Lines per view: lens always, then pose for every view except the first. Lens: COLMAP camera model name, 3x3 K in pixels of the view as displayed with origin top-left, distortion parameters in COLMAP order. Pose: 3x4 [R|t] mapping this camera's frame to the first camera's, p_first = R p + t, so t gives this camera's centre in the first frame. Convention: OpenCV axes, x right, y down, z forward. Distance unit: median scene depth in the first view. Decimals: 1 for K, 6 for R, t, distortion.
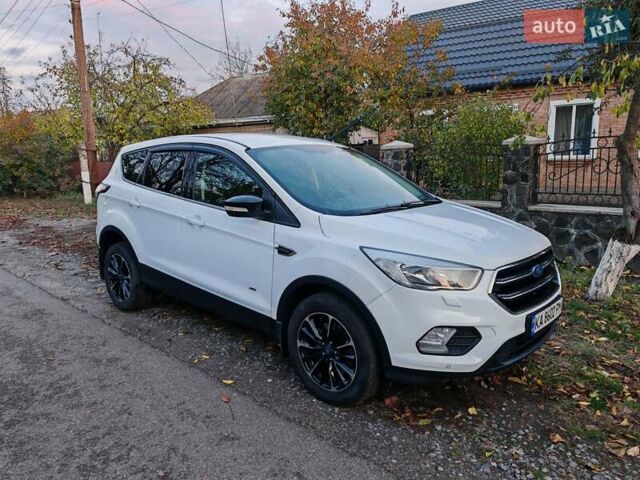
lens RADIAL K [[488.6, 0, 318.6], [0, 488.6, 239.0], [0, 0, 1]] dist [0.043463, -0.044182]
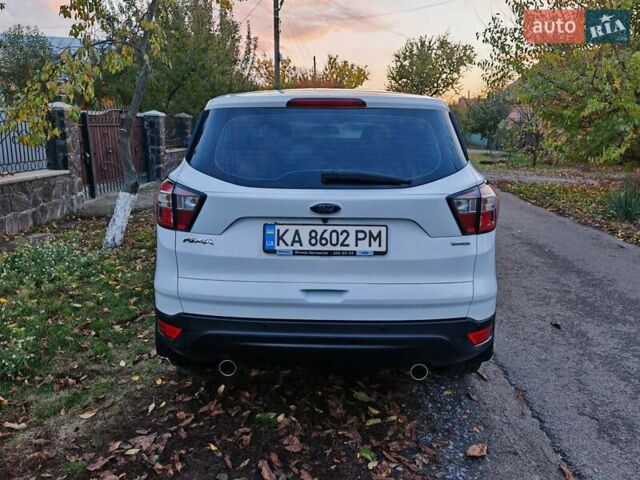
lens RADIAL K [[475.1, 0, 320.0], [0, 475.1, 240.0], [0, 0, 1]] dist [0.083011, -0.090898]
pose [[-0.672048, -0.160962, 0.722802, -0.922447], [0.131262, 0.934738, 0.330203, -0.318704], [-0.728781, 0.316789, -0.607061, 1.927550]]
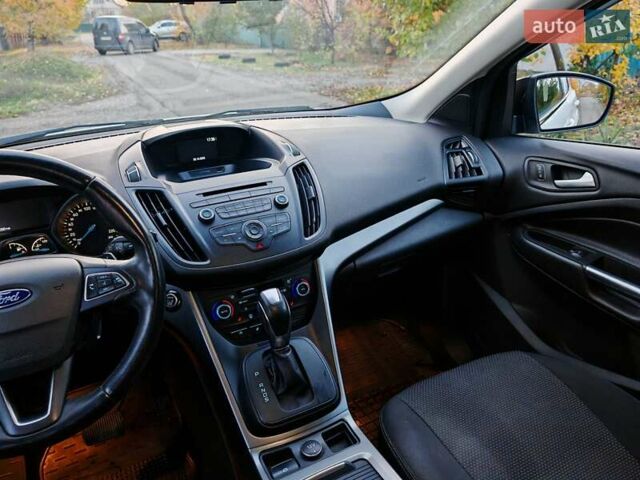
lens RADIAL K [[488.6, 0, 318.6], [0, 488.6, 239.0], [0, 0, 1]] dist [0.043463, -0.044182]
pose [[-0.936032, -0.092772, 0.339467, -0.057506], [0.114131, 0.832463, 0.542199, -0.187585], [-0.332895, 0.546260, -0.768623, 1.266065]]
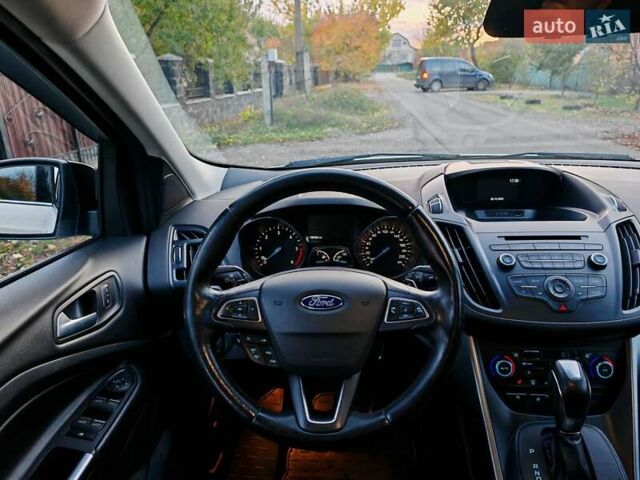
lens RADIAL K [[488.6, 0, 318.6], [0, 488.6, 239.0], [0, 0, 1]] dist [0.043463, -0.044182]
pose [[-0.633542, -0.217780, 0.742426, -0.034738], [0.171699, 0.896068, 0.409366, -0.188029], [-0.754417, 0.386825, -0.530304, 1.271767]]
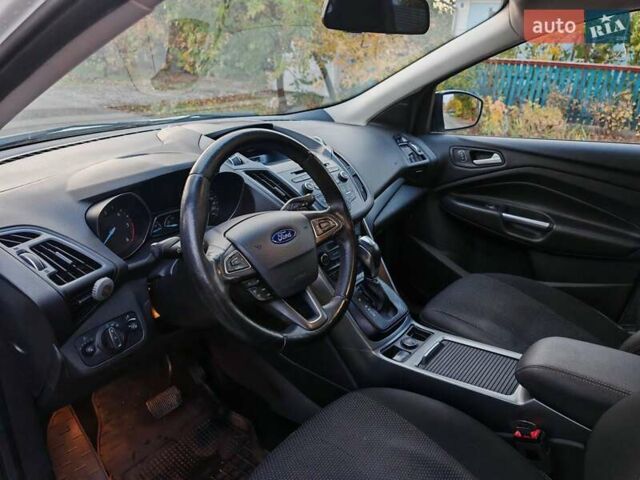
lens RADIAL K [[475.1, 0, 320.0], [0, 475.1, 240.0], [0, 0, 1]] dist [0.083011, -0.090898]
pose [[-0.995544, 0.012576, -0.093455, 0.085382], [-0.039778, 0.842567, 0.537121, -0.207291], [0.085496, 0.538445, -0.838312, 1.359621]]
